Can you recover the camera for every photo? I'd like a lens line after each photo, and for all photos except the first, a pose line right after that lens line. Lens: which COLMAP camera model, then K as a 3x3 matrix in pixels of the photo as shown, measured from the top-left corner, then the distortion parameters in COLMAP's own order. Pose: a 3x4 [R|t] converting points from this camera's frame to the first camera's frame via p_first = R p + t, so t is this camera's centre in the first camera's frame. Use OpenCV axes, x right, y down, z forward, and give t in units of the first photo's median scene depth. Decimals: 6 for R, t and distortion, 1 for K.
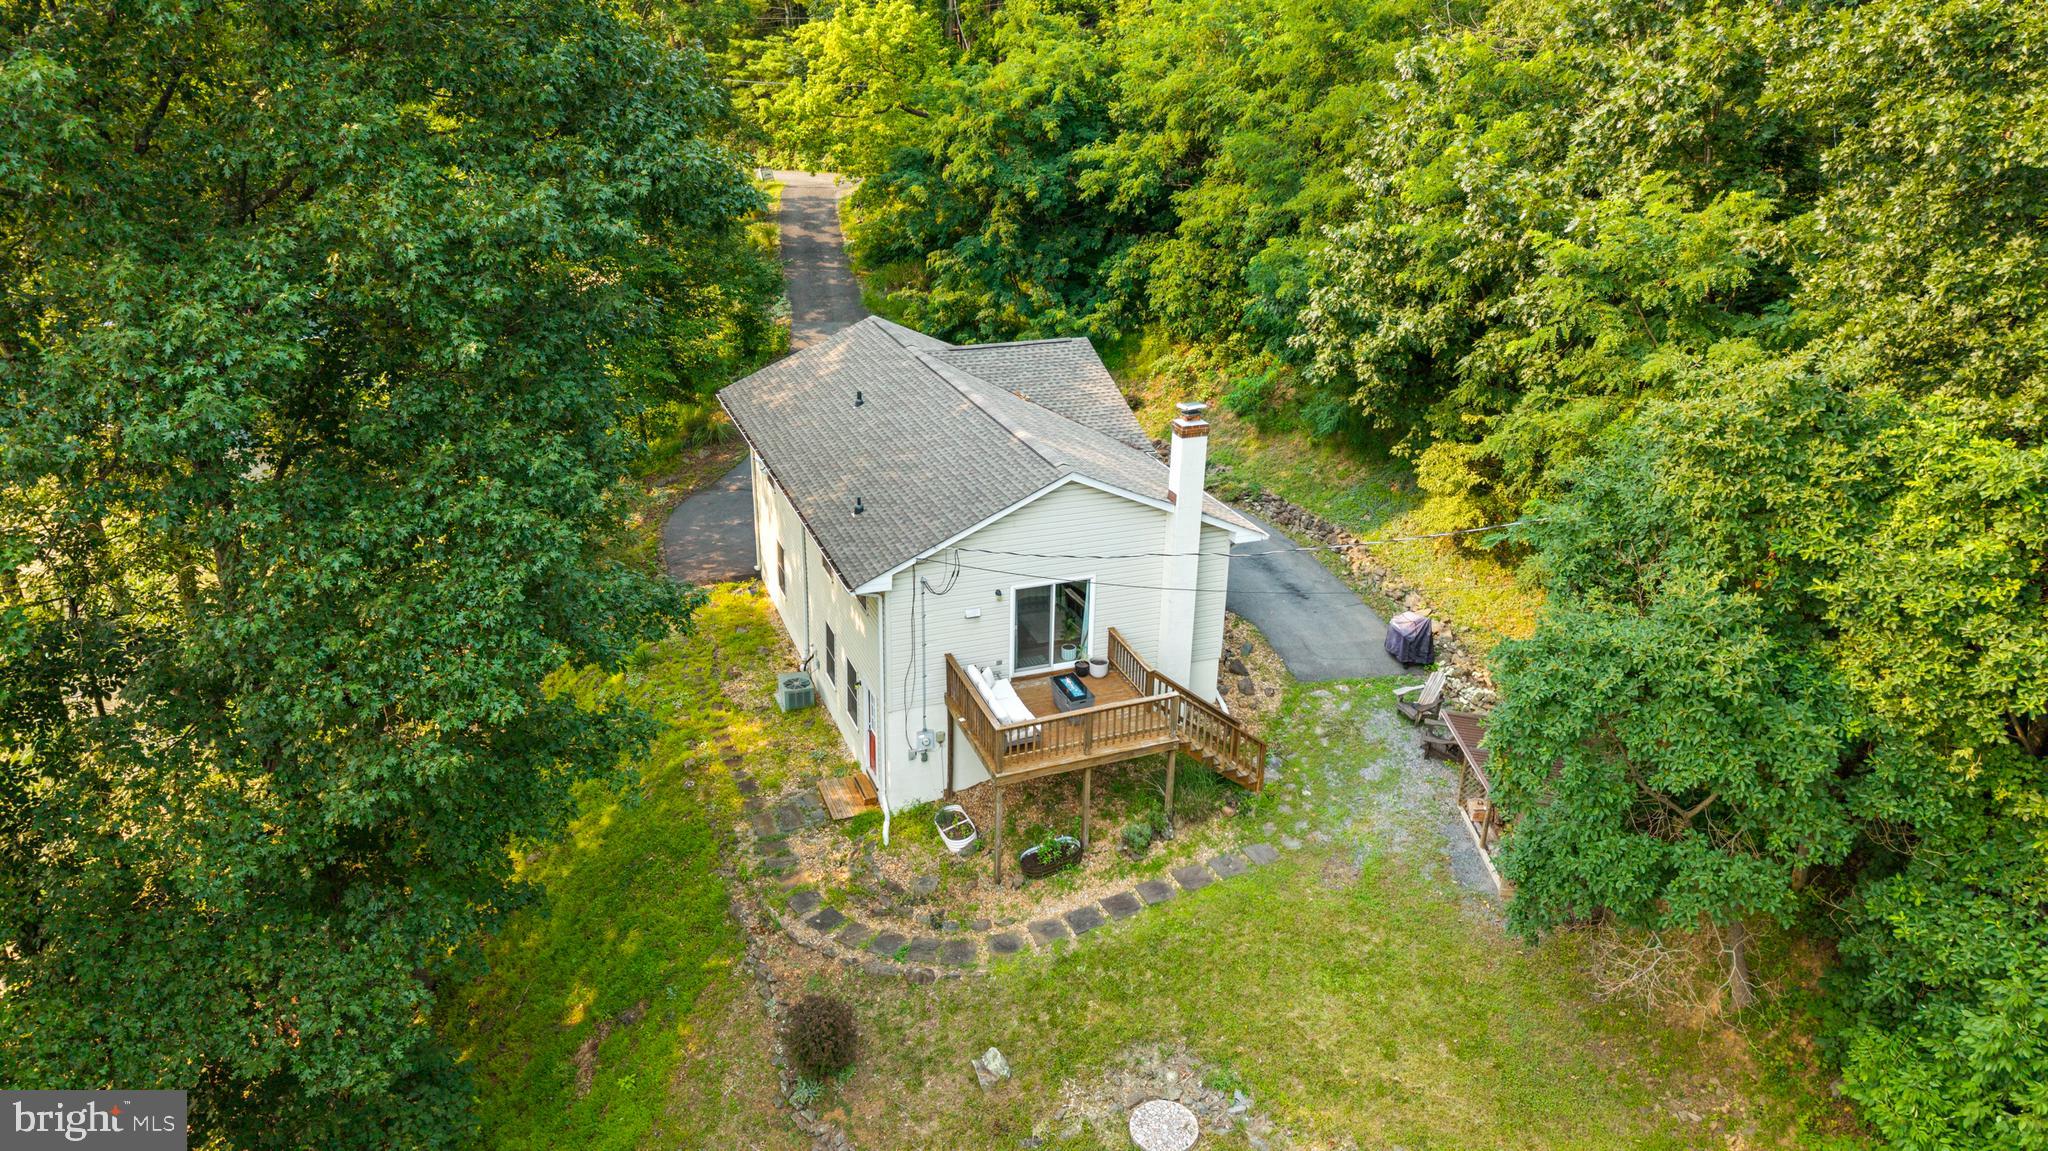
lens RADIAL K [[1390.5, 0, 1024.0], [0, 1390.5, 575.5], [0, 0, 1]] dist [0.000752, -0.001446]
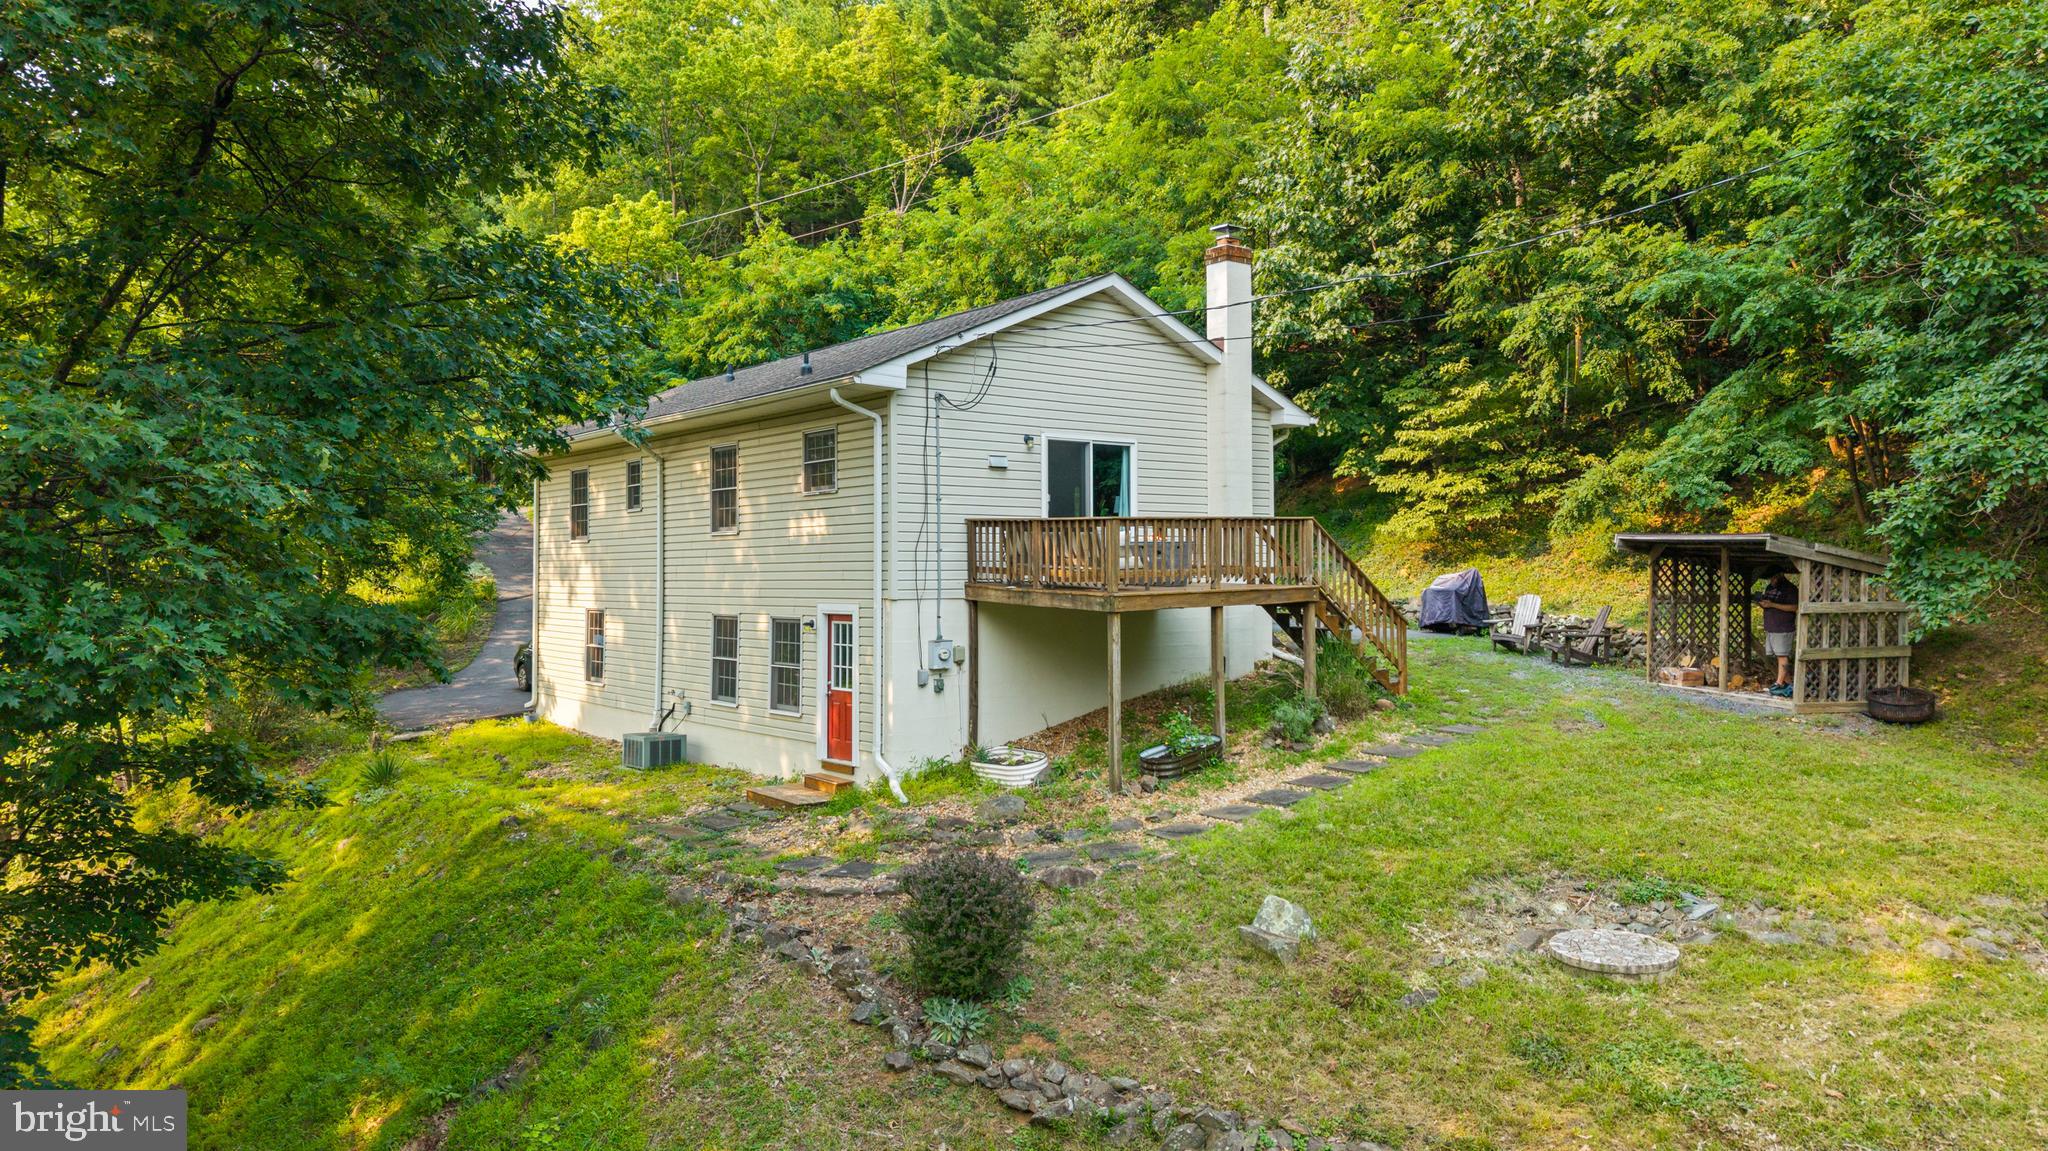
lens RADIAL K [[1390.5, 0, 1024.0], [0, 1390.5, 575.5], [0, 0, 1]] dist [0.000752, -0.001446]
pose [[0.953384, -0.018541, 0.301191, -0.232182], [0.138361, 0.913868, -0.381708, 0.342180], [-0.268171, 0.405587, 0.873832, 0.389998]]
